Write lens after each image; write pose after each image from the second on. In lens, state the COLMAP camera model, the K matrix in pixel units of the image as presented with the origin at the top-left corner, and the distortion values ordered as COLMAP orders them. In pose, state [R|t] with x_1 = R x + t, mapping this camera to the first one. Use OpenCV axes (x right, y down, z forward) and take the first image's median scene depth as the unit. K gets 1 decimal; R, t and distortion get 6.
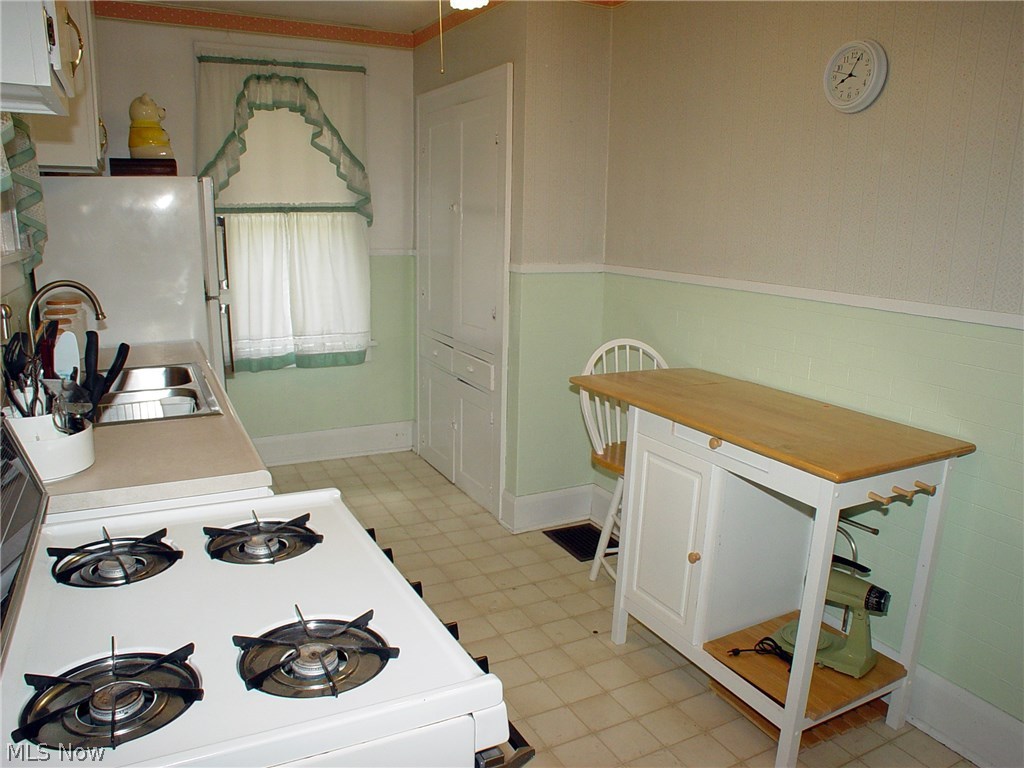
lens RADIAL K [[750.0, 0, 526.4], [0, 750.0, 388.0], [0, 0, 1]] dist [-0.189439, 0.122597]
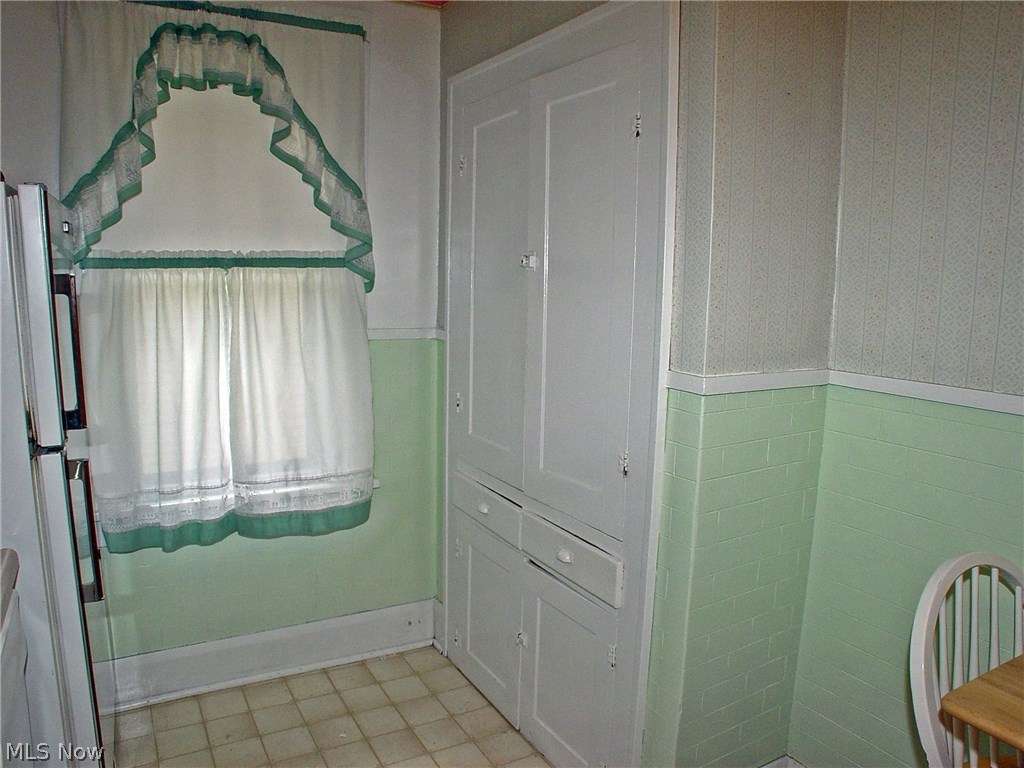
lens RADIAL K [[750.0, 0, 526.4], [0, 750.0, 388.0], [0, 0, 1]] dist [-0.189439, 0.122597]
pose [[0.999157, -0.006468, 0.040547, -0.118151], [0.009584, 0.996976, -0.077120, -0.101214], [-0.039926, 0.077443, 0.996197, 0.434727]]
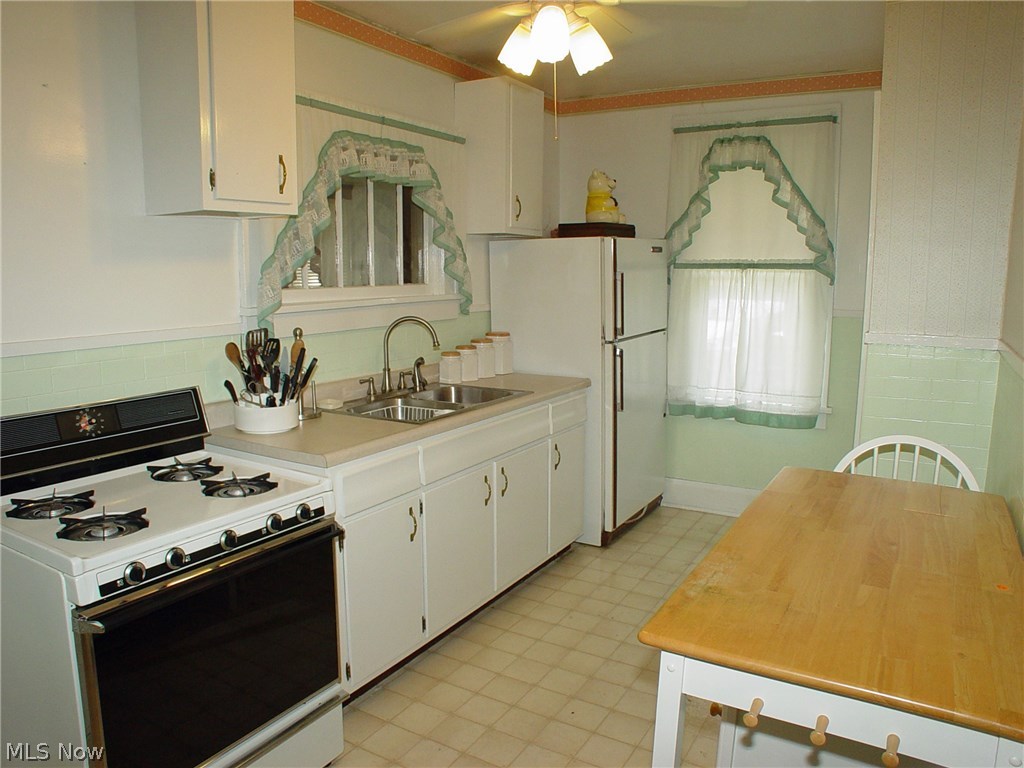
lens RADIAL K [[750.0, 0, 526.4], [0, 750.0, 388.0], [0, 0, 1]] dist [-0.189439, 0.122597]
pose [[0.534686, 0.114276, -0.837289, 0.392380], [-0.176513, 0.984062, 0.021588, -0.045681], [0.826411, 0.136249, 0.546335, 0.212579]]
